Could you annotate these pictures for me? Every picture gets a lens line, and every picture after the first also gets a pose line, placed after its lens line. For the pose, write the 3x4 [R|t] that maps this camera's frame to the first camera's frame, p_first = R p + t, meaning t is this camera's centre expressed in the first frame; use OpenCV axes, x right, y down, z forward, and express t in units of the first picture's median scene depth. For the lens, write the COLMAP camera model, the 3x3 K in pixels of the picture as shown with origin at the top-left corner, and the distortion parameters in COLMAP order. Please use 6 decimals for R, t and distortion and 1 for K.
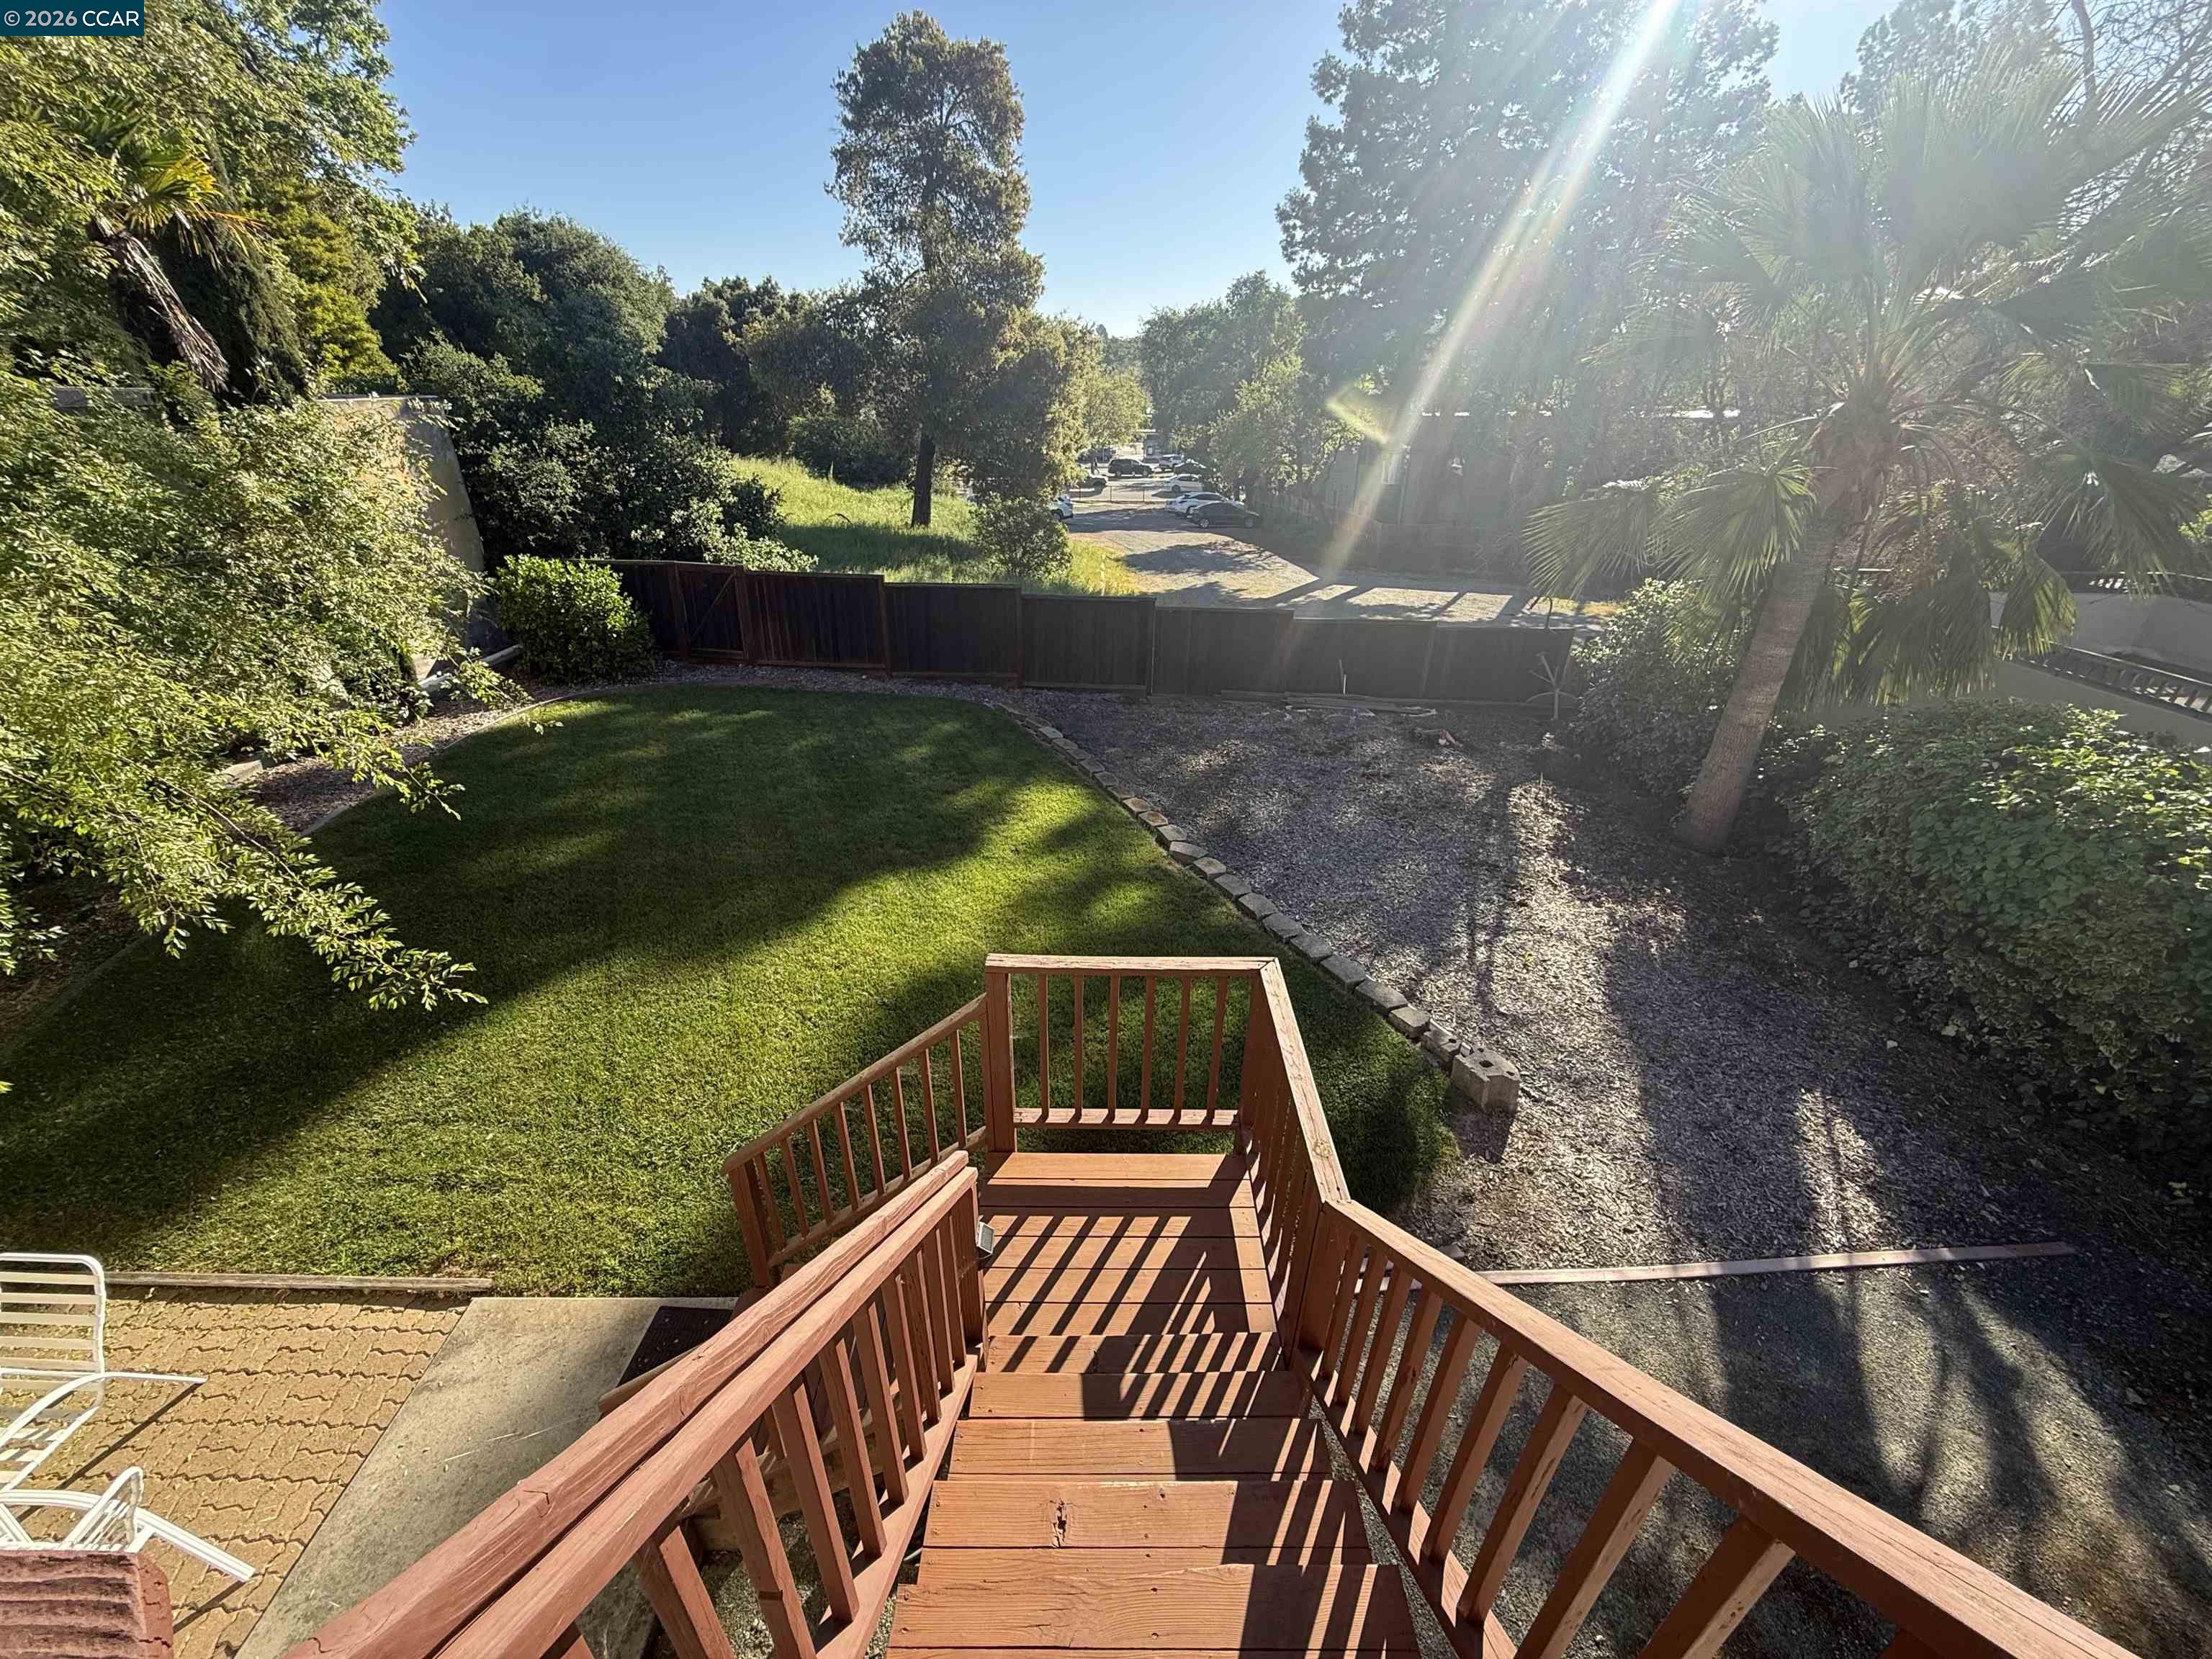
lens RADIAL K [[870.2, 0, 1102.4], [0, 870.2, 831.8], [0, 0, 1]] dist [-0.000299, -0.000686]
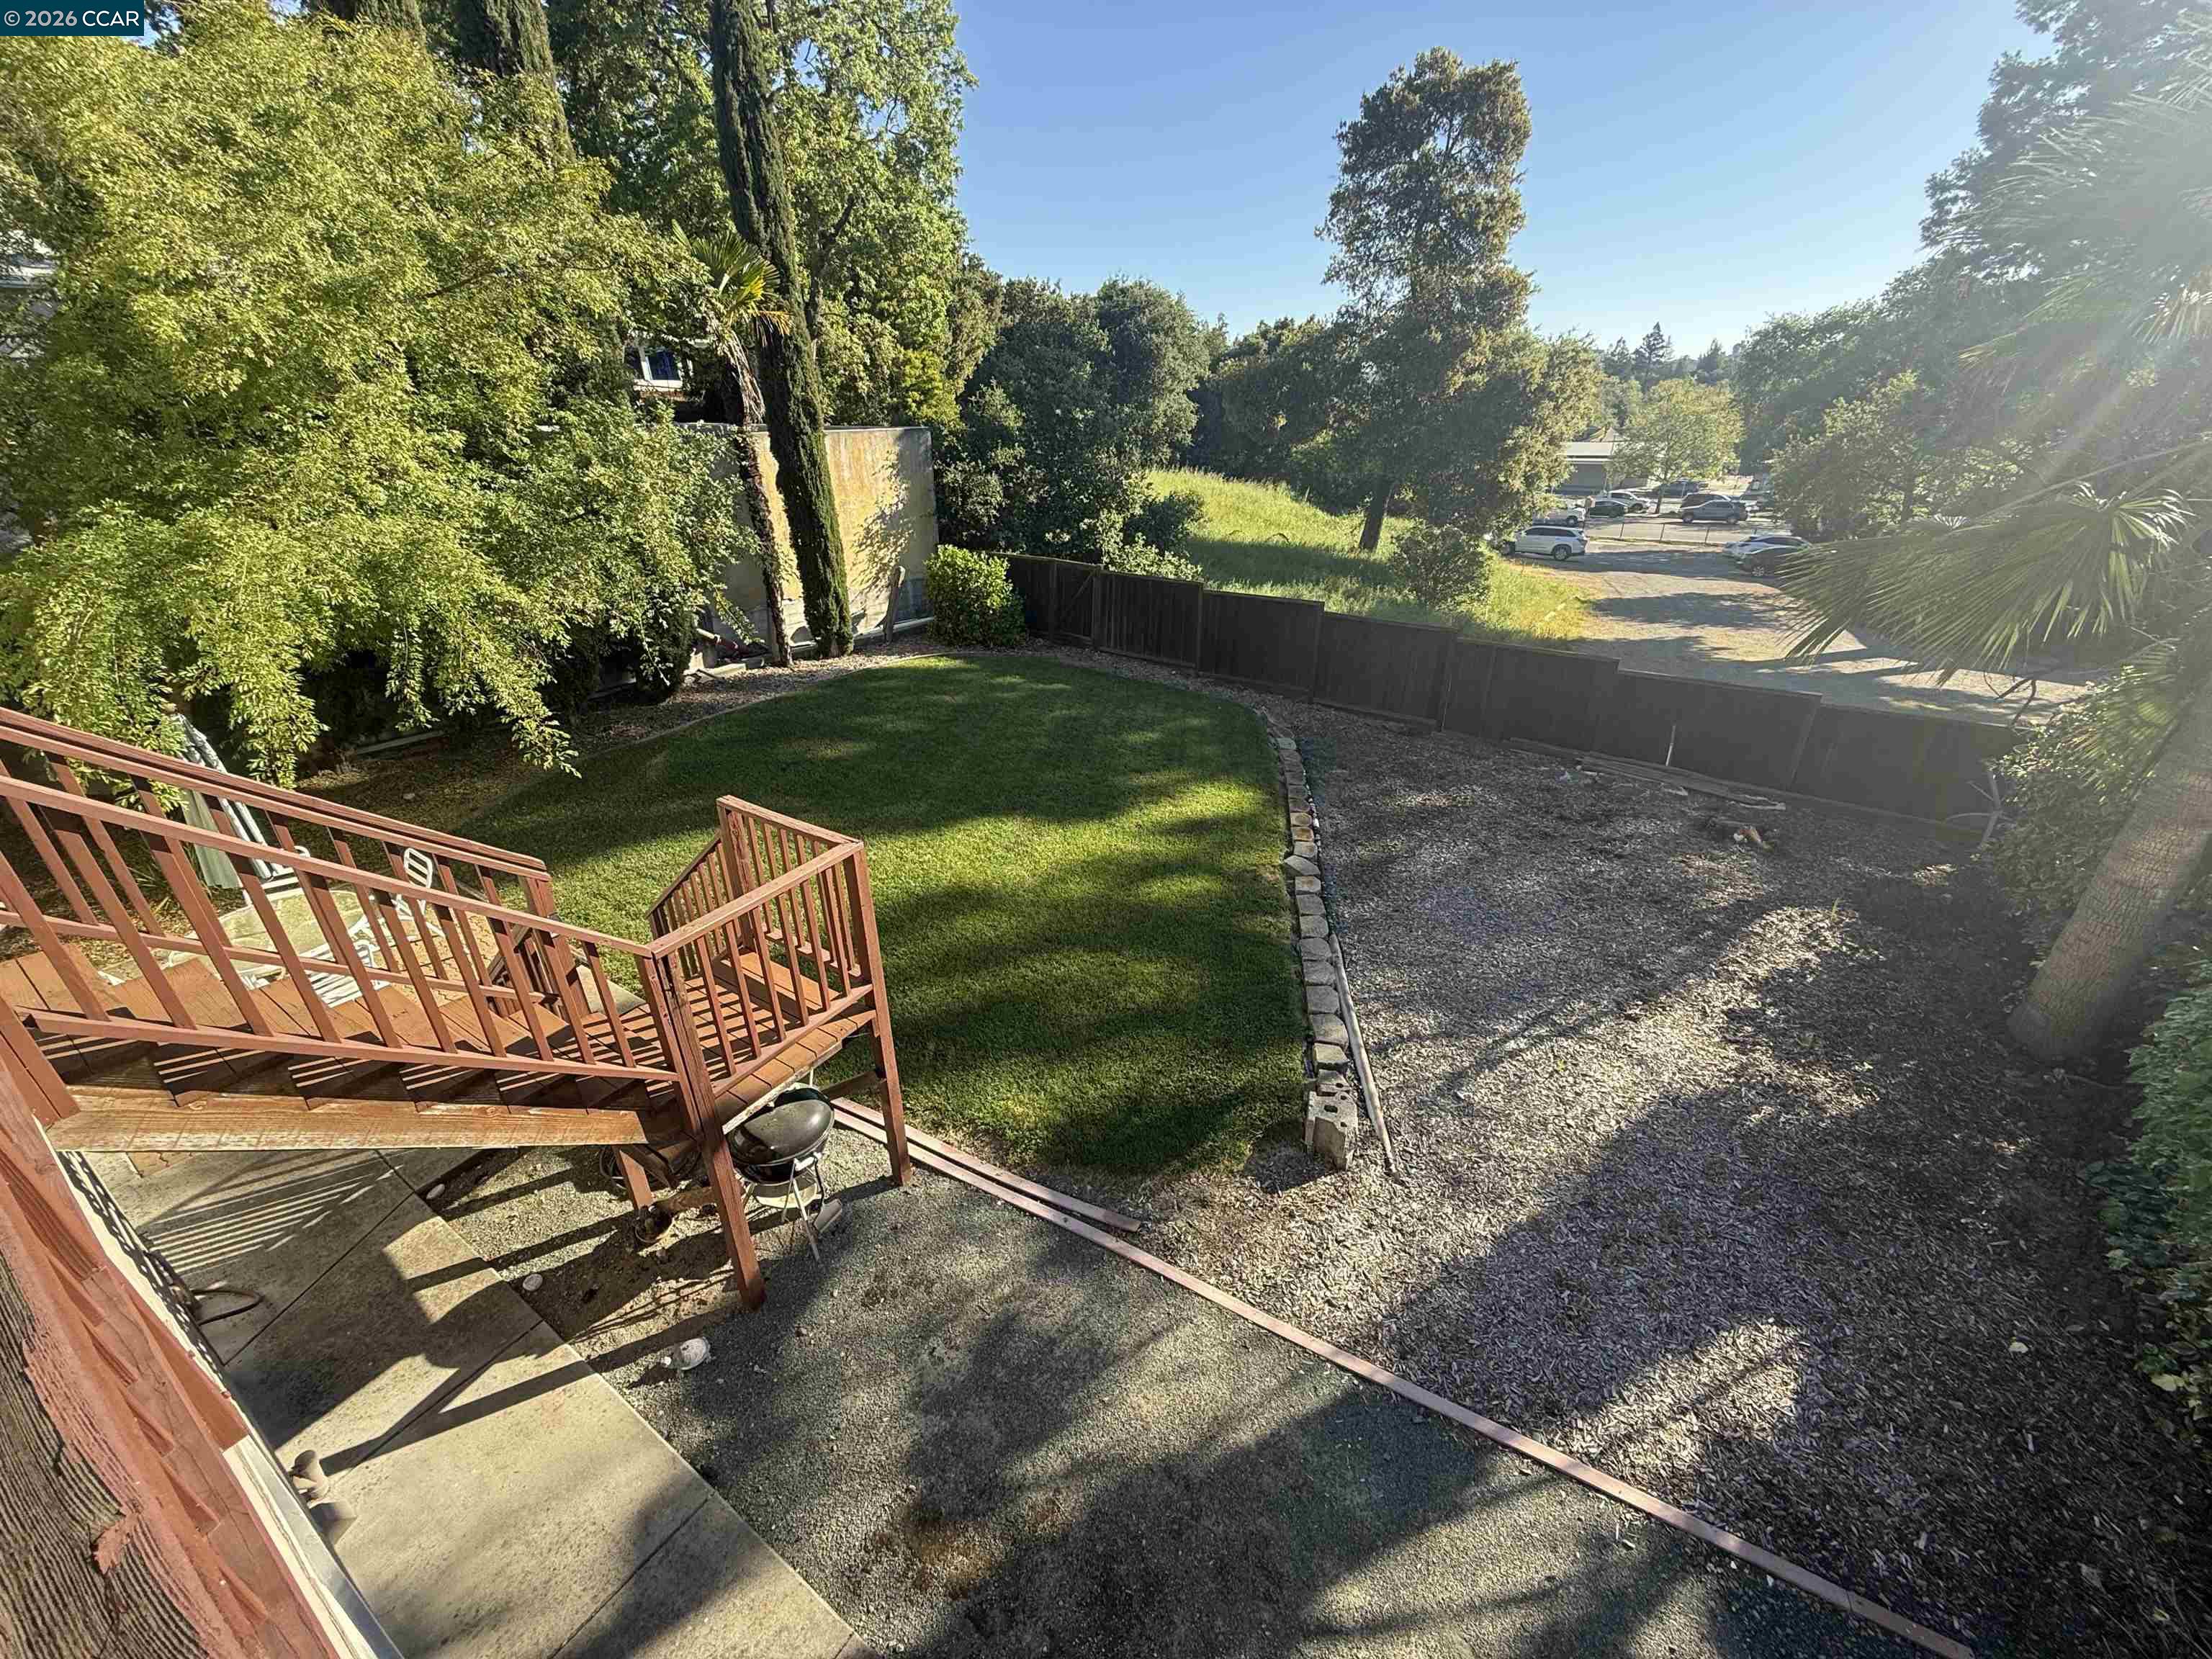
lens RADIAL K [[870.2, 0, 1102.4], [0, 870.2, 832.6], [0, 0, 1]] dist [-0.000299, -0.000686]
pose [[0.833636, 0.221669, -0.505879, 0.220838], [-0.235534, 0.971146, 0.037405, 0.000070], [0.499574, 0.087970, 0.861793, 0.014006]]
